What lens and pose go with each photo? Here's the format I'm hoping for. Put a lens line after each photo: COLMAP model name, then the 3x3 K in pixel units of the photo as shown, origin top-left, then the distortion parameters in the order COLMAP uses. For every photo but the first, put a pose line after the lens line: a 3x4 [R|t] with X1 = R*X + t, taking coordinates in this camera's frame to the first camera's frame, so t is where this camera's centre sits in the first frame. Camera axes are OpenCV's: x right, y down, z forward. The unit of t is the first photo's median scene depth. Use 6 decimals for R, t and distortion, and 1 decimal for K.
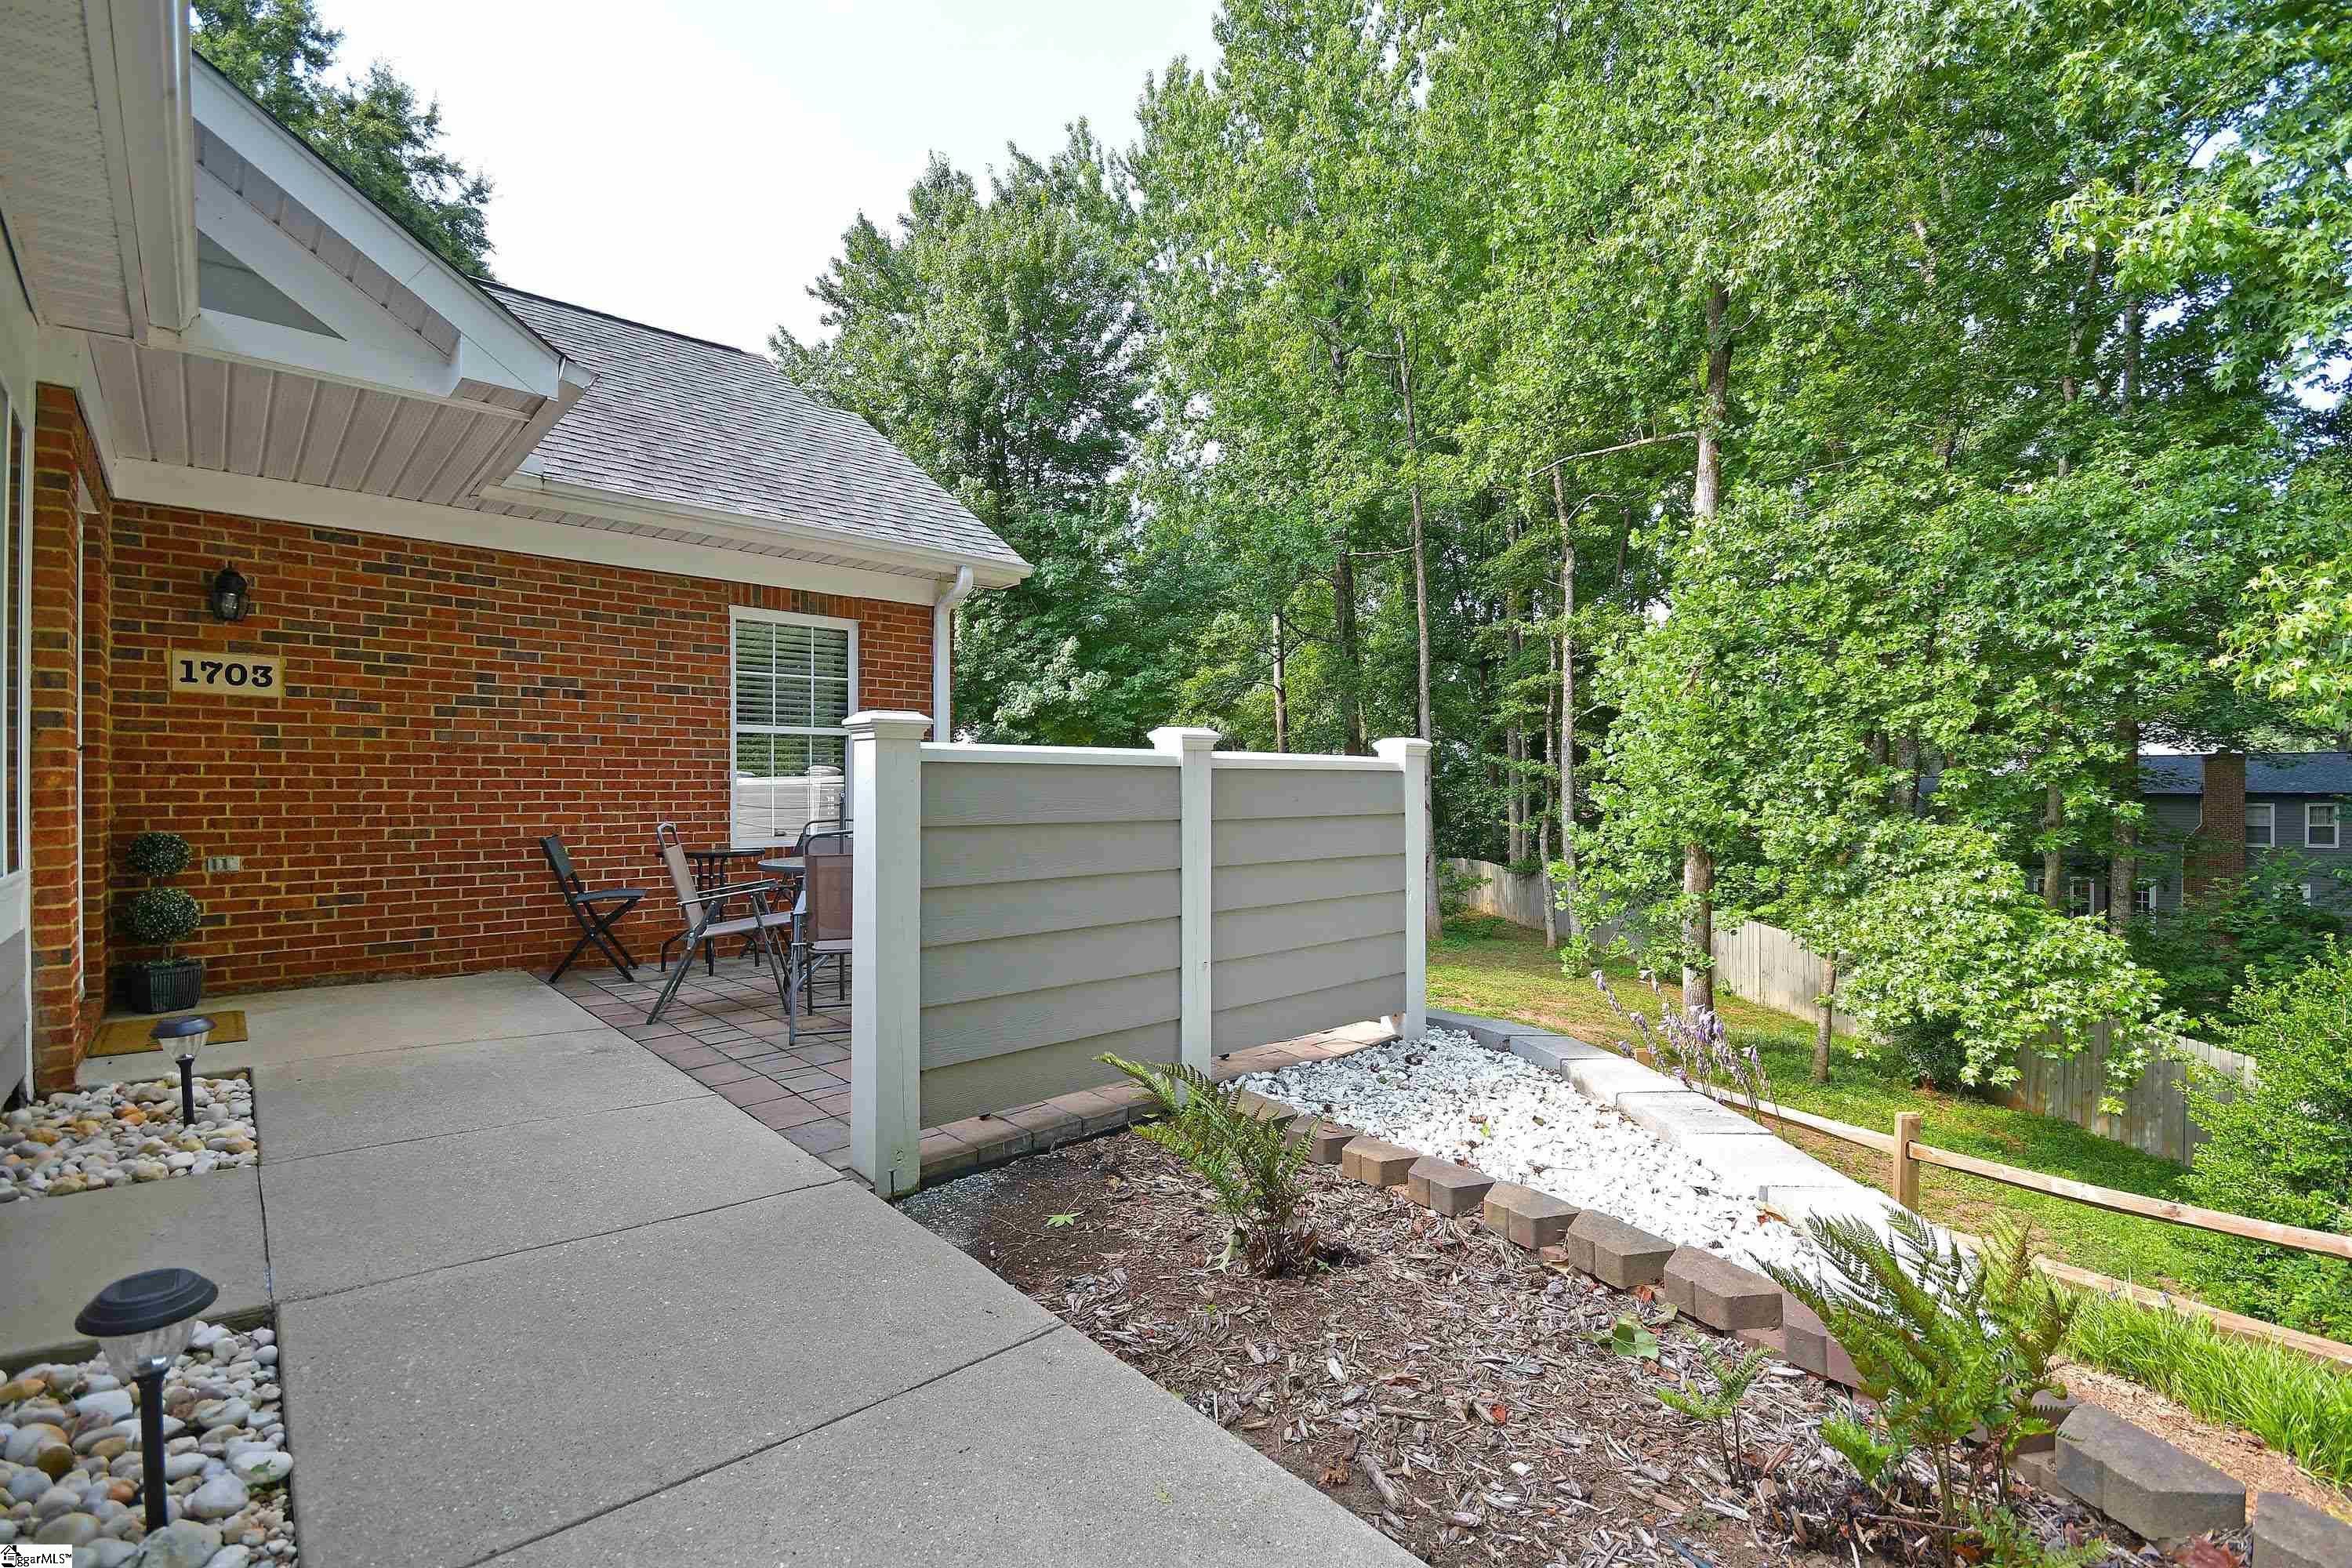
lens RADIAL K [[1040.3, 0, 1261.5], [0, 1040.3, 781.7], [0, 0, 1]] dist [-0.005507, -0.003118]
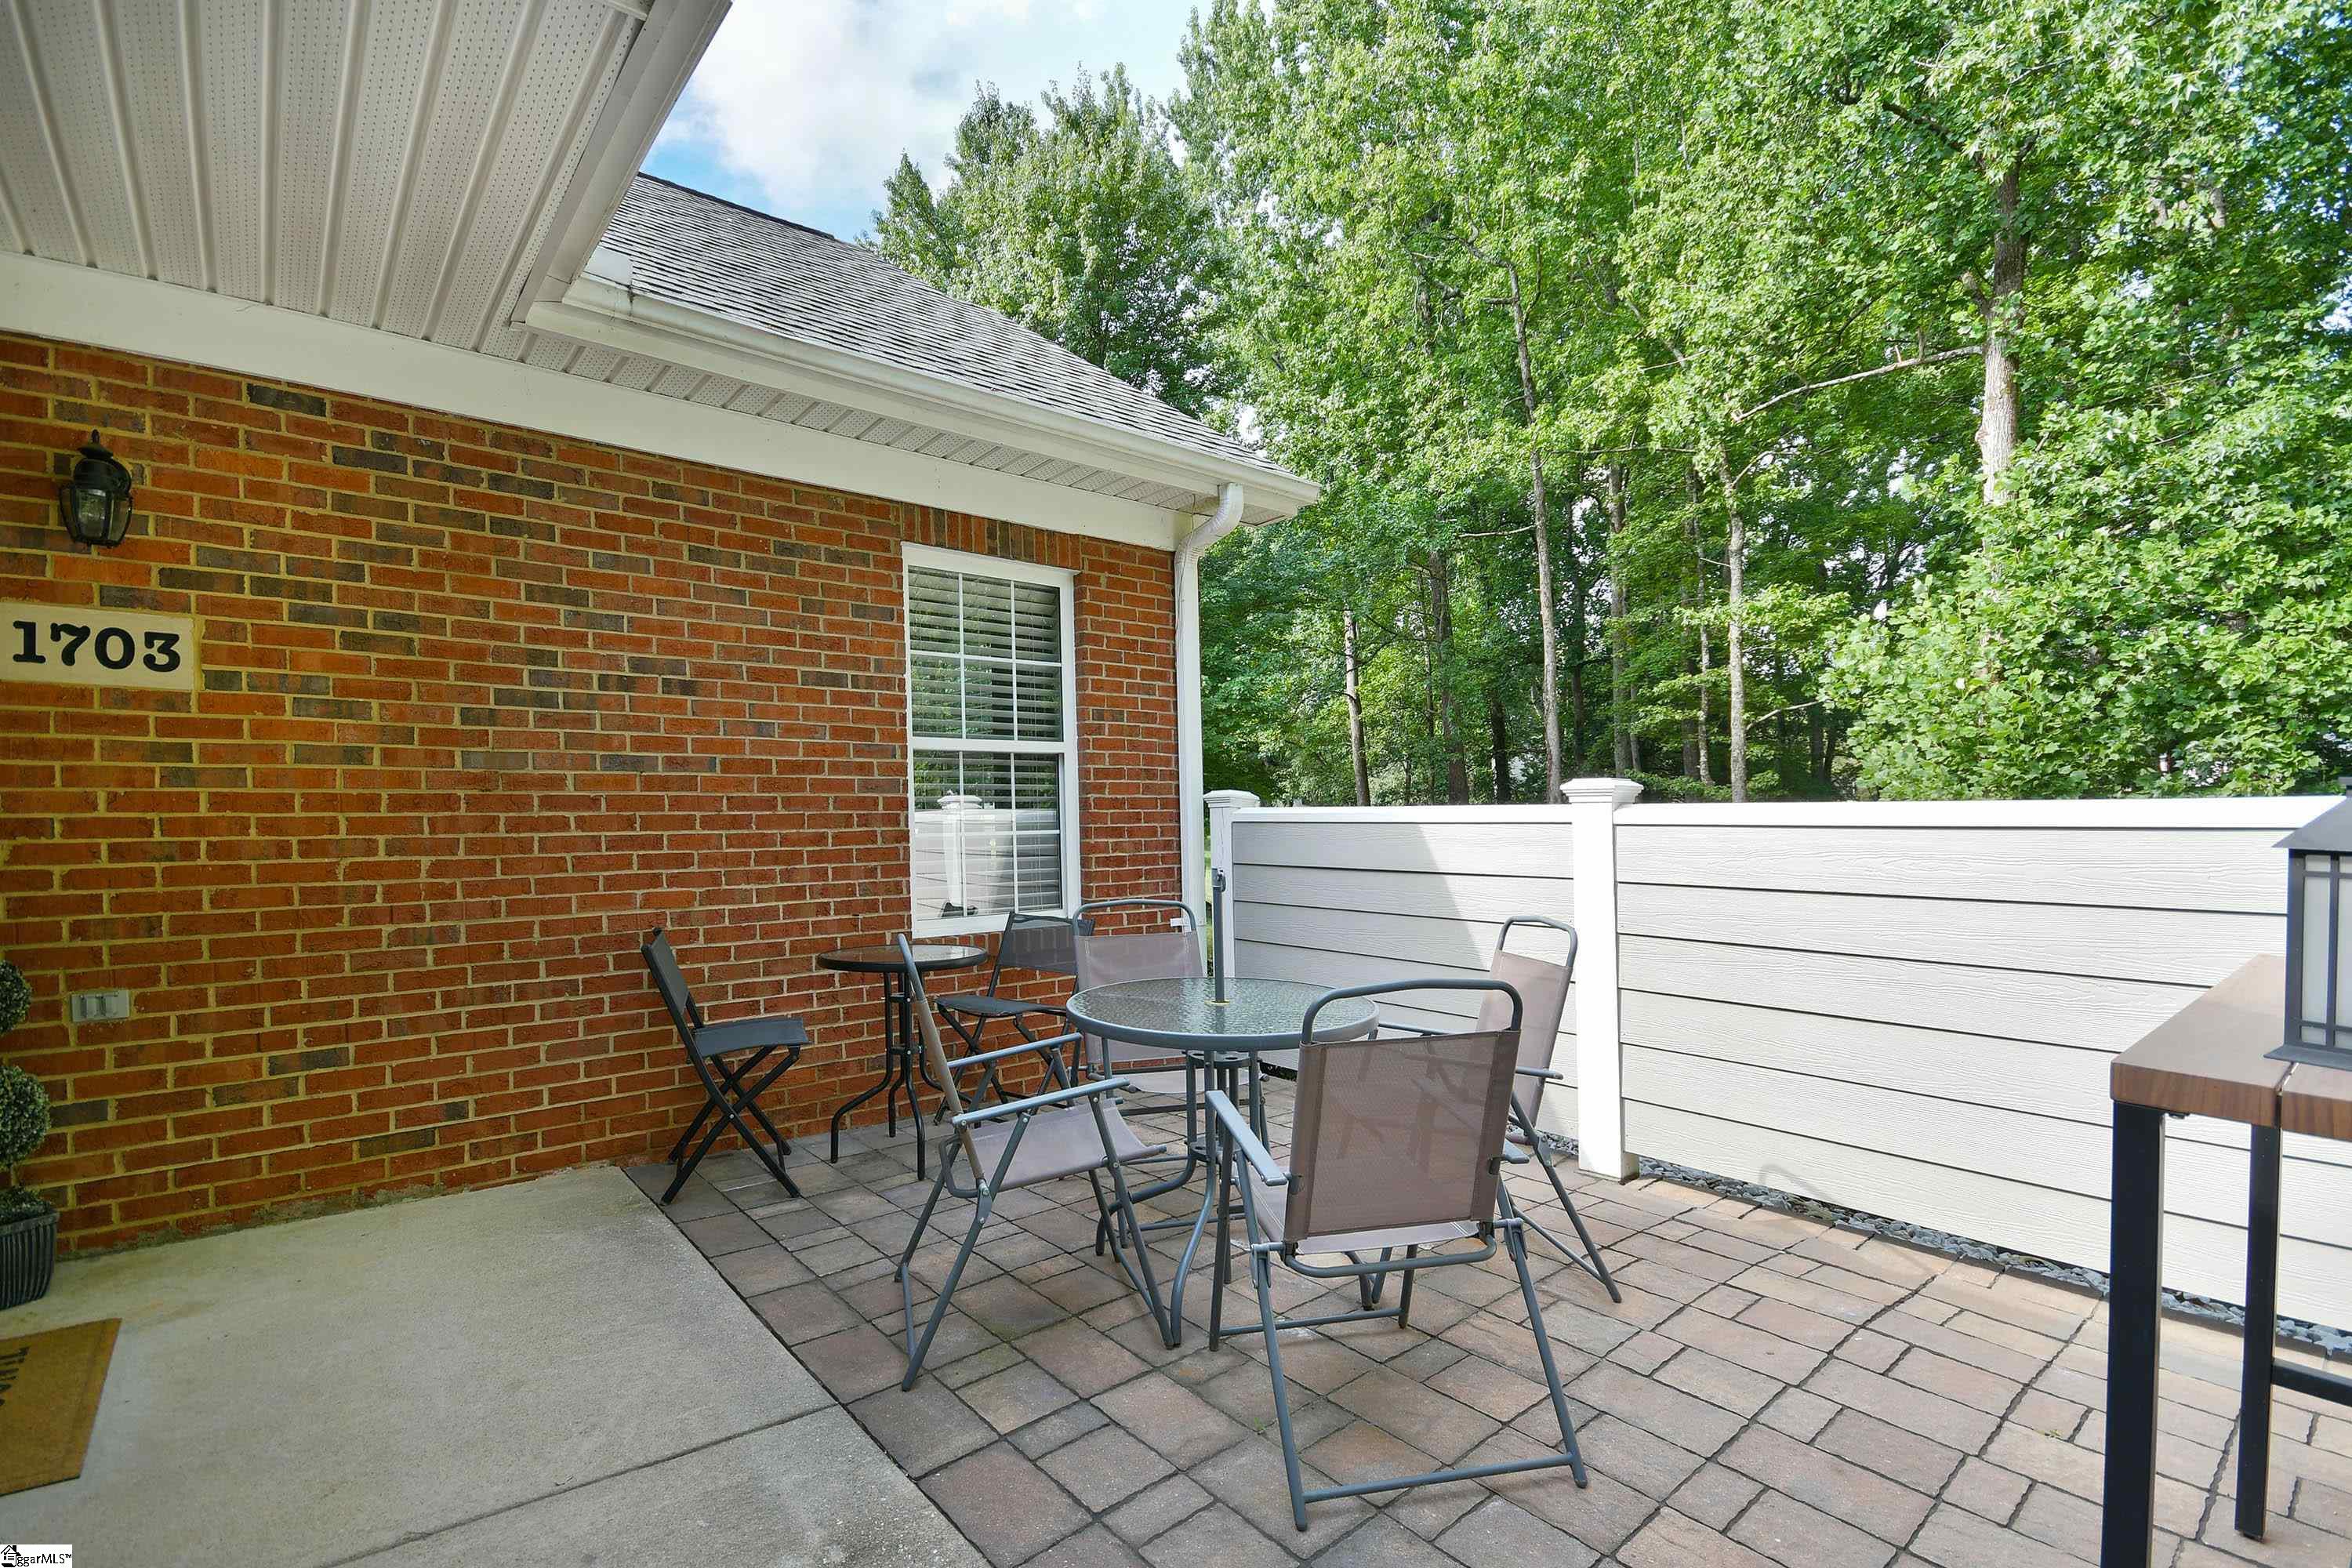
lens RADIAL K [[1073.6, 0, 1131.3], [0, 1073.6, 833.7], [0, 0, 1]] dist [-0.009693, -0.003211]
pose [[0.992630, -0.001990, -0.121169, -0.143785], [0.005660, 0.999535, 0.029951, -0.007654], [0.121053, -0.030416, 0.992180, 0.182815]]
